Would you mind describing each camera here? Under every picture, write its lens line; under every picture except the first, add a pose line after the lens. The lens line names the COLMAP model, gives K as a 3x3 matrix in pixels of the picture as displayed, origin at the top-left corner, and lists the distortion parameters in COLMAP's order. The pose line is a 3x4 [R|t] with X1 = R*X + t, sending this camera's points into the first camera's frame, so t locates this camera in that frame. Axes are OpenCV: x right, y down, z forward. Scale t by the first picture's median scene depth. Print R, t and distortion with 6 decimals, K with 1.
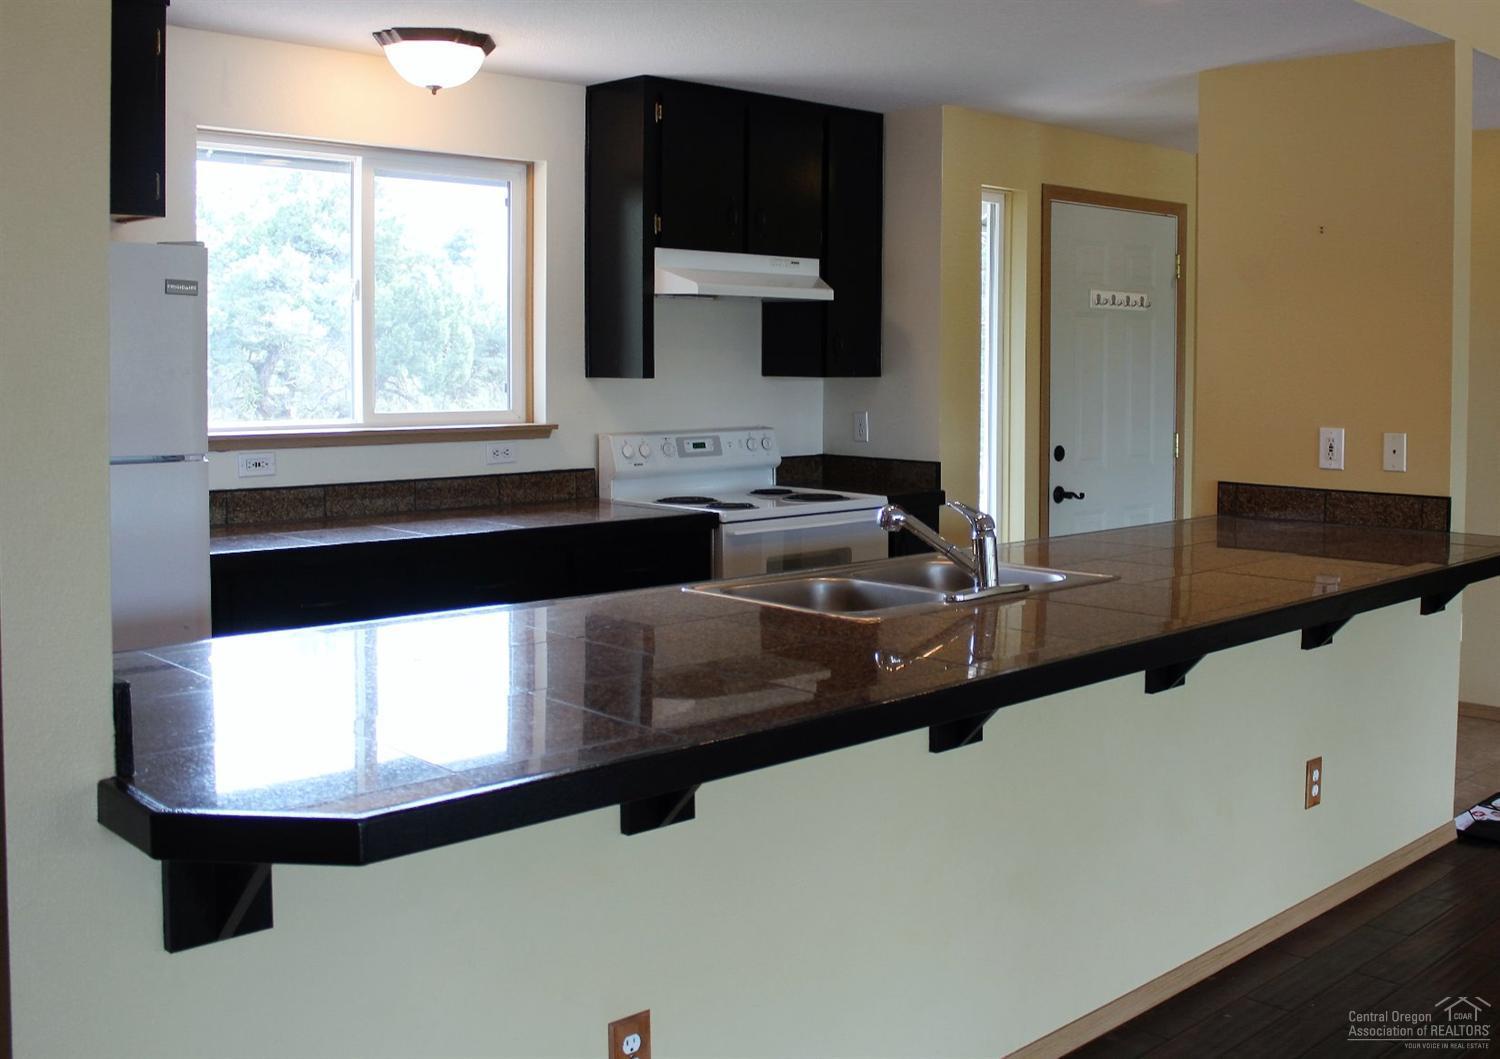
lens RADIAL K [[1513.4, 0, 750.0], [0, 1513.4, 529.5], [0, 0, 1]] dist [-0.169535, -0.003459]
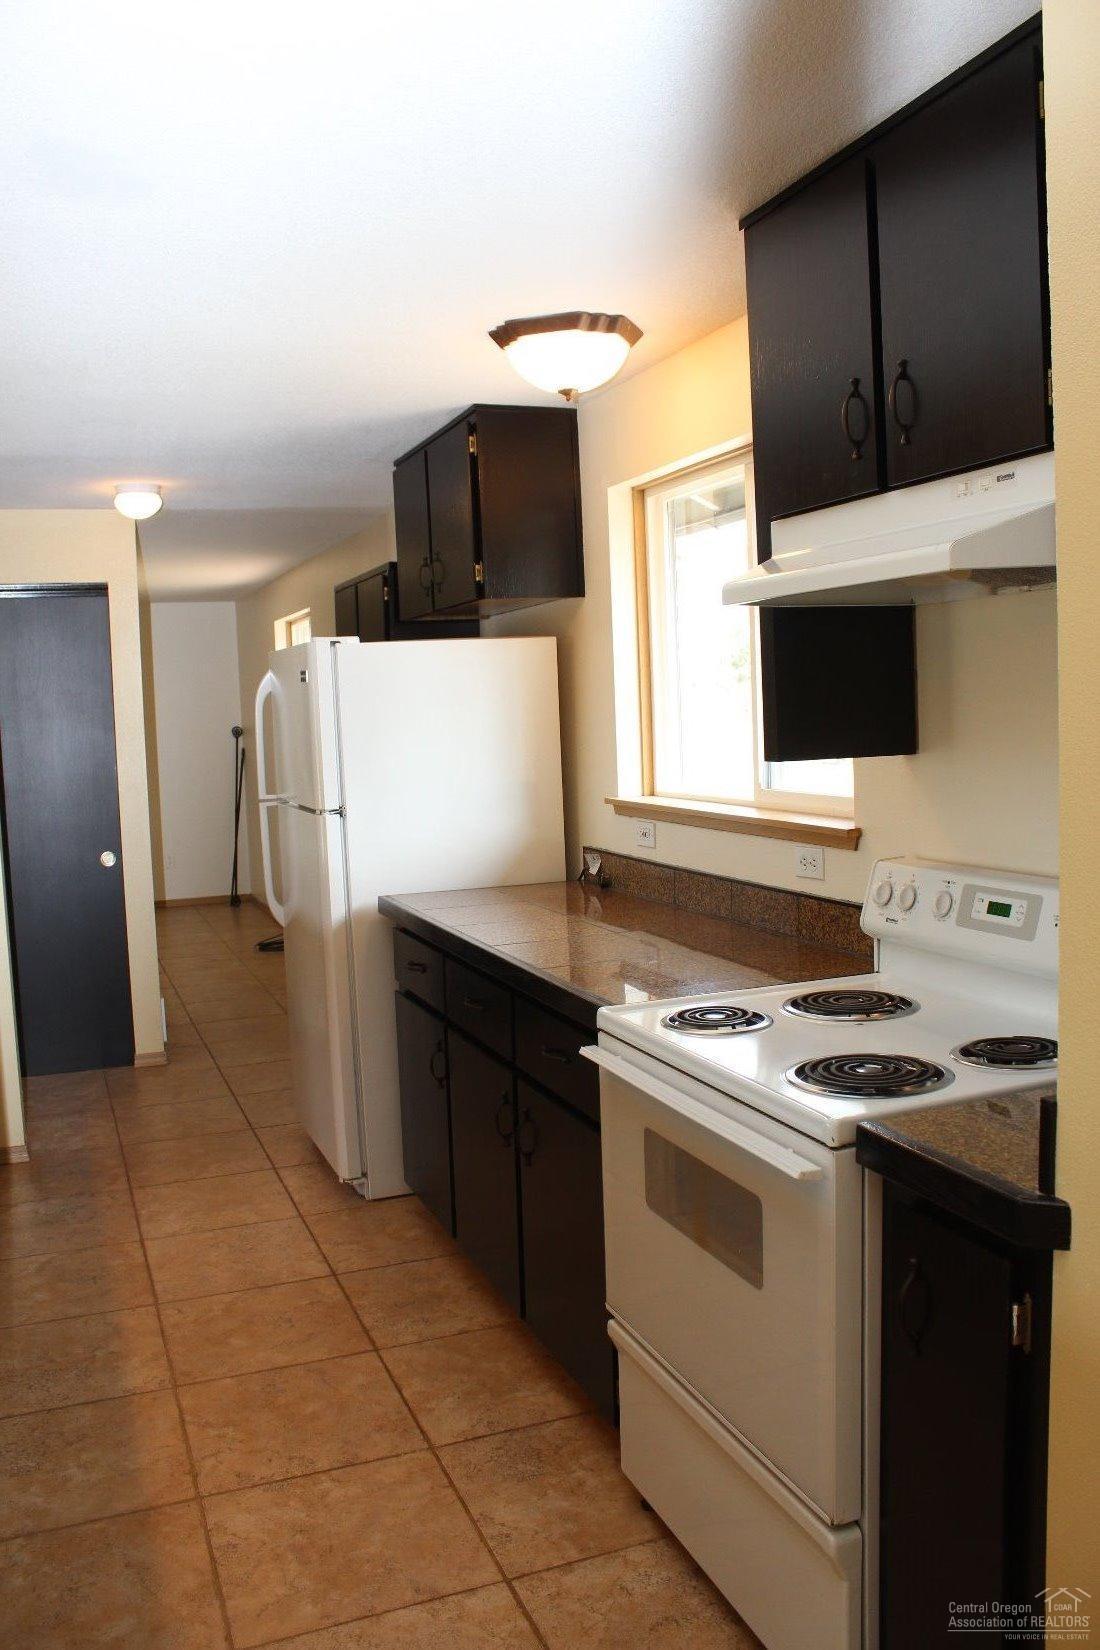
lens RADIAL K [[1343.4, 0, 550.0], [0, 1343.4, 825.0], [0, 0, 1]] dist [-0.096711, 0.000288]
pose [[-0.355725, 0.091699, -0.930081, 0.414453], [-0.063817, 0.990469, 0.122061, -0.129040], [0.932409, 0.102775, -0.346483, 1.066931]]
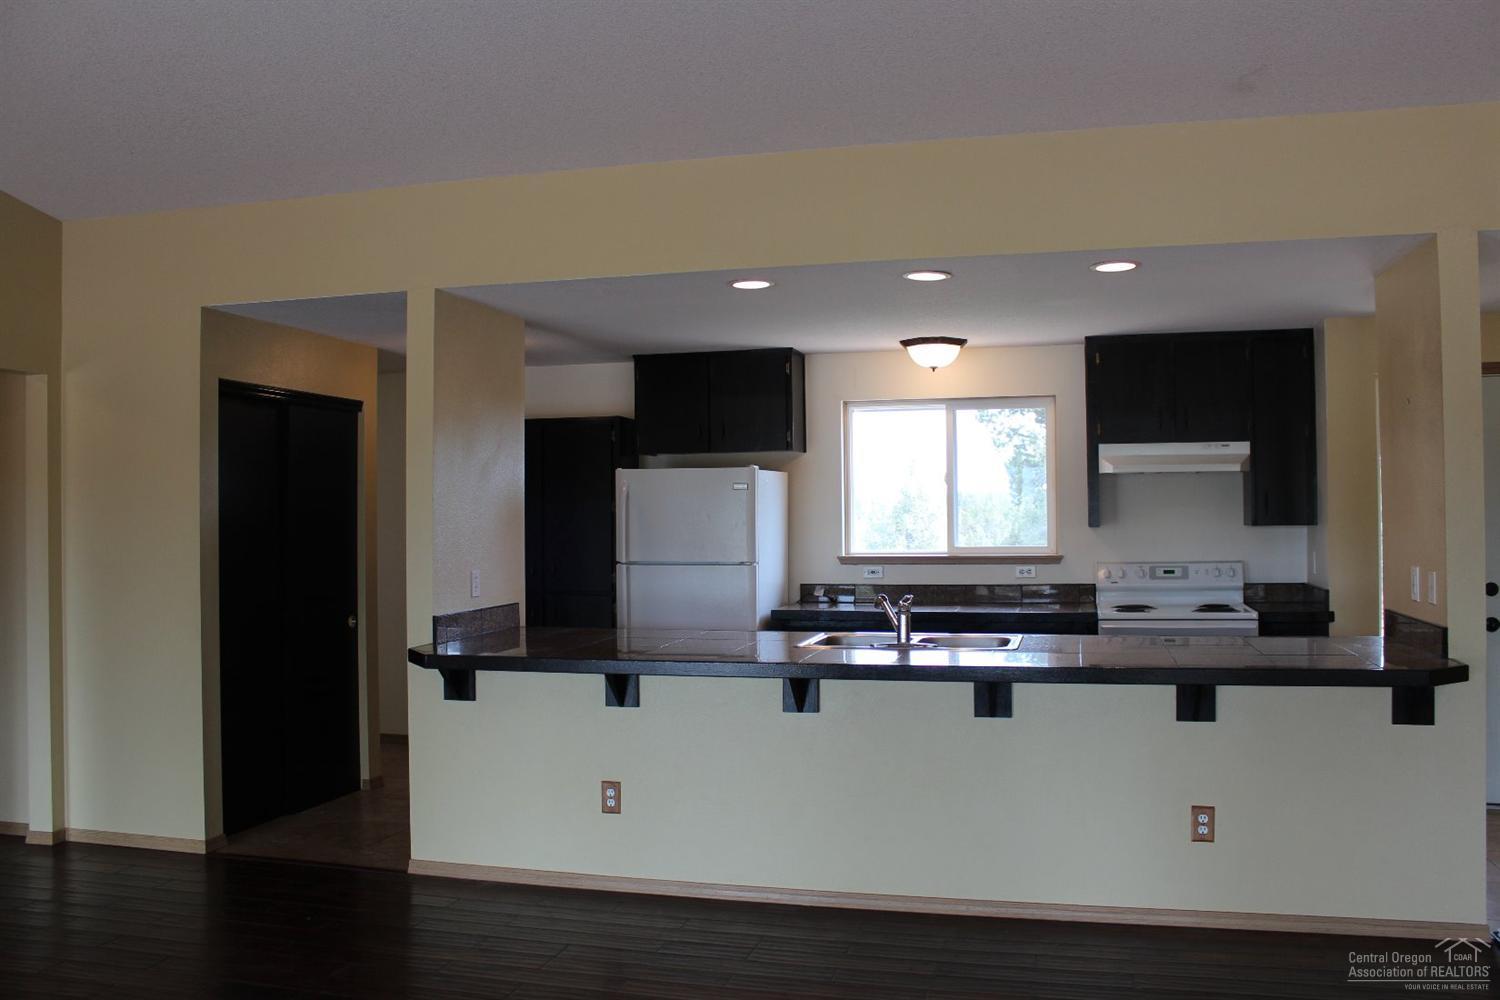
lens RADIAL K [[1221.3, 0, 750.0], [0, 1221.3, 500.0], [0, 0, 1]] dist [-0.096711, 0.000288]
pose [[0.527008, -0.019786, -0.849630, 0.799607], [-0.076510, 0.994565, -0.070619, -0.011239], [0.846409, 0.102223, 0.522630, 0.027175]]
